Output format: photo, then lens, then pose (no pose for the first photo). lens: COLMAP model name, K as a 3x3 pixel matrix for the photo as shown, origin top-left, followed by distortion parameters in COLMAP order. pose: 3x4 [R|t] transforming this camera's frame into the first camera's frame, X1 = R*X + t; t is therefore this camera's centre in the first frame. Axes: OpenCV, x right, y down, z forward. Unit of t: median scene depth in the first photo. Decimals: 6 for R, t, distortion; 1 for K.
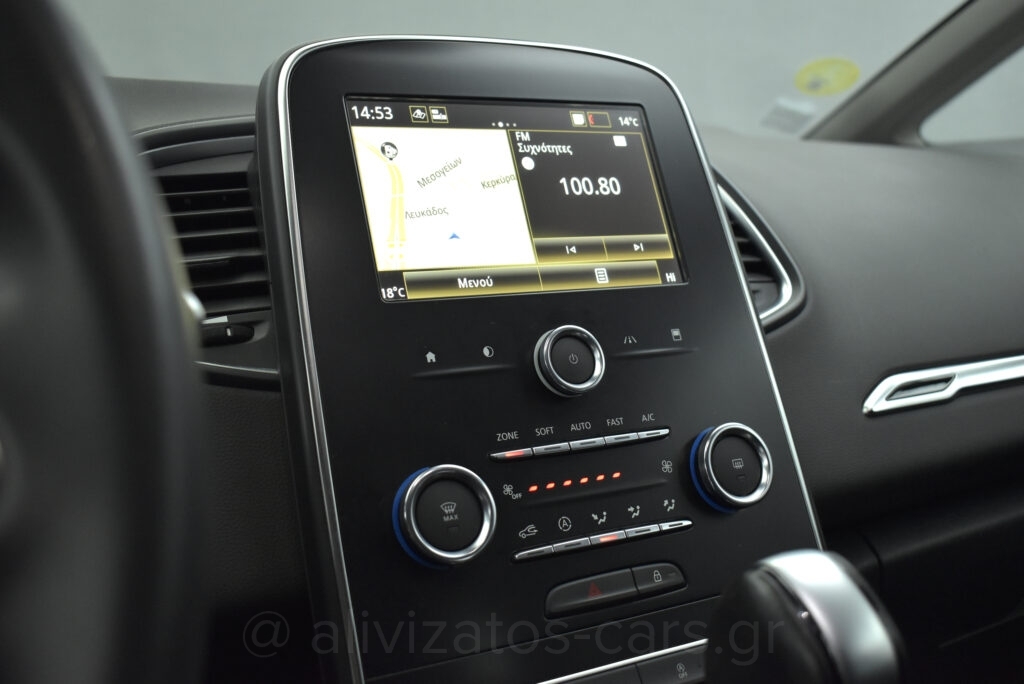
lens RADIAL K [[1102.5, 0, 512.0], [0, 1102.5, 342.0], [0, 0, 1]] dist [-0.058018, 0.001431]
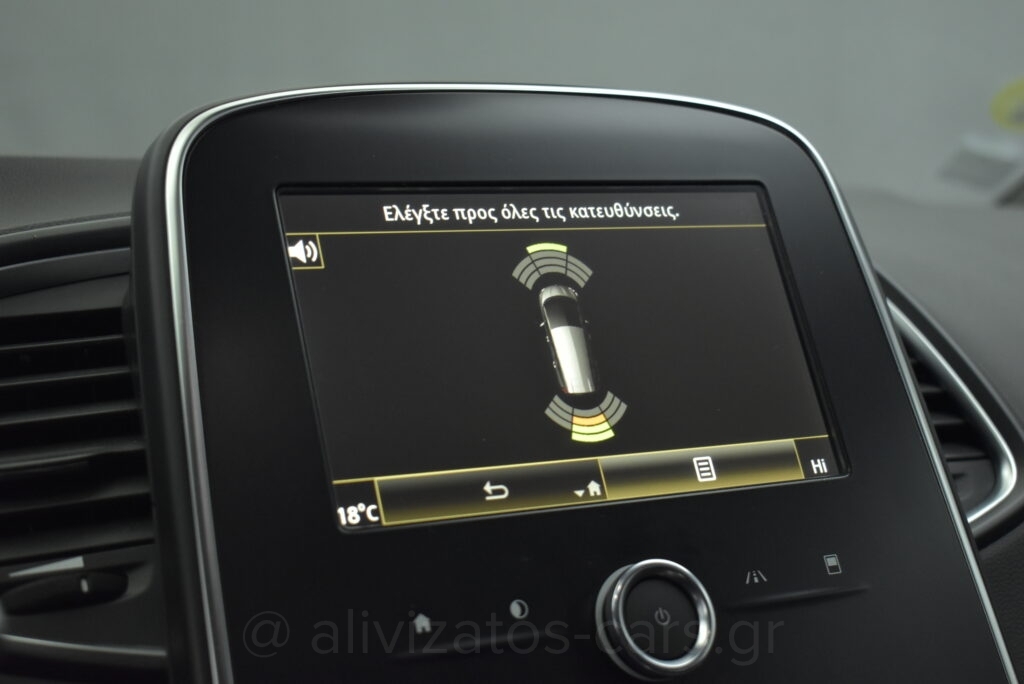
lens RADIAL K [[1636.9, 0, 512.0], [0, 1636.9, 342.0], [0, 0, 1]] dist [-0.000441, -0.004891]
pose [[0.999371, -0.020898, -0.028664, 0.003020], [0.018298, 0.995940, -0.088138, -0.056163], [0.030390, 0.087558, 0.995696, 0.104130]]
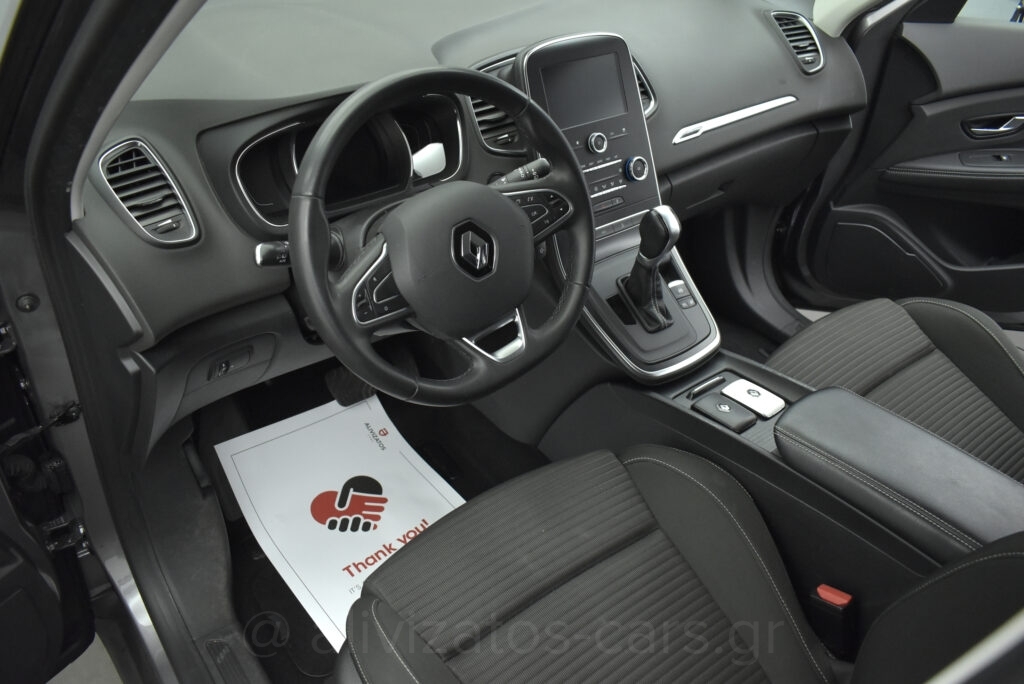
lens RADIAL K [[823.9, 0, 512.0], [0, 823.9, 342.0], [0, 0, 1]] dist [-0.004554, -0.002048]
pose [[0.986280, -0.052890, 0.156379, -0.681045], [-0.027651, 0.880976, 0.472353, -0.674630], [-0.162749, -0.470196, 0.867426, -1.591904]]
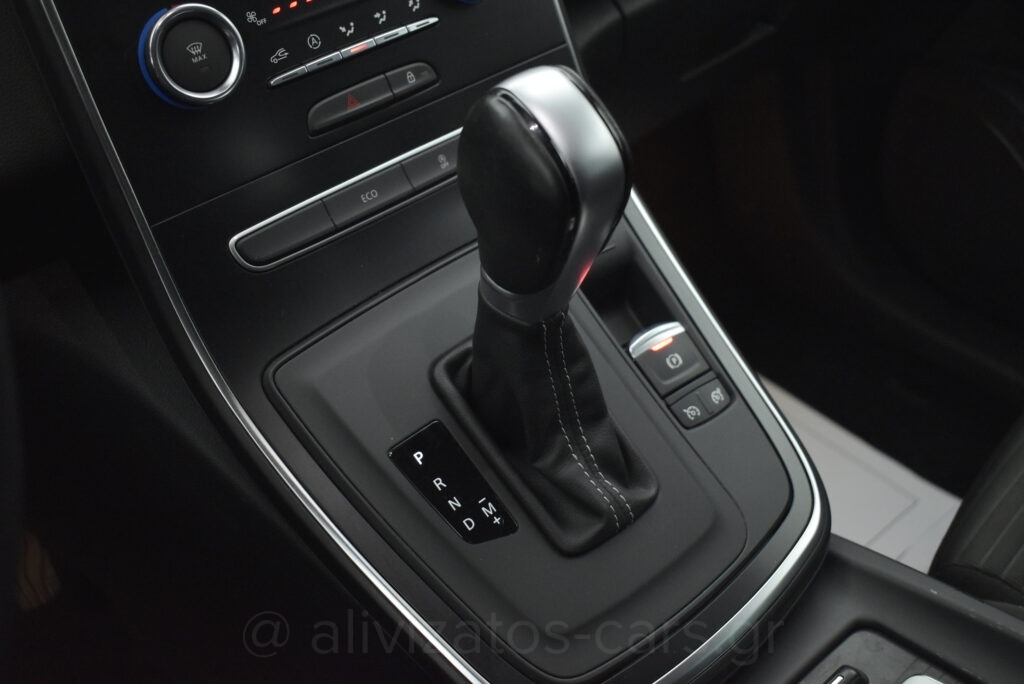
lens RADIAL K [[1102.5, 0, 512.0], [0, 1102.5, 342.0], [0, 0, 1]] dist [-0.058018, 0.001431]
pose [[0.972676, -0.172950, 0.154888, 0.020355], [0.072724, 0.860530, 0.504183, -0.089181], [-0.220485, -0.479142, 0.849594, -0.030381]]
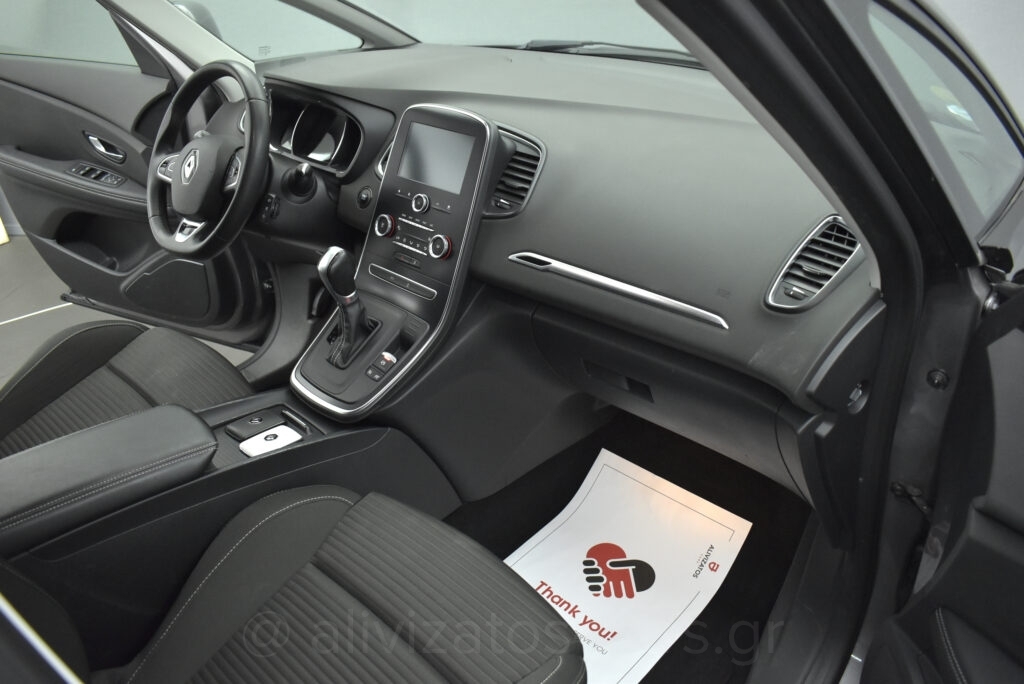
lens RADIAL K [[823.9, 0, 512.0], [0, 823.9, 342.0], [0, 0, 1]] dist [-0.004554, -0.002048]
pose [[0.288494, 0.463346, -0.837903, 2.805492], [-0.133223, 0.886024, 0.444087, -0.882329], [0.948168, -0.016488, 0.317341, 0.383668]]
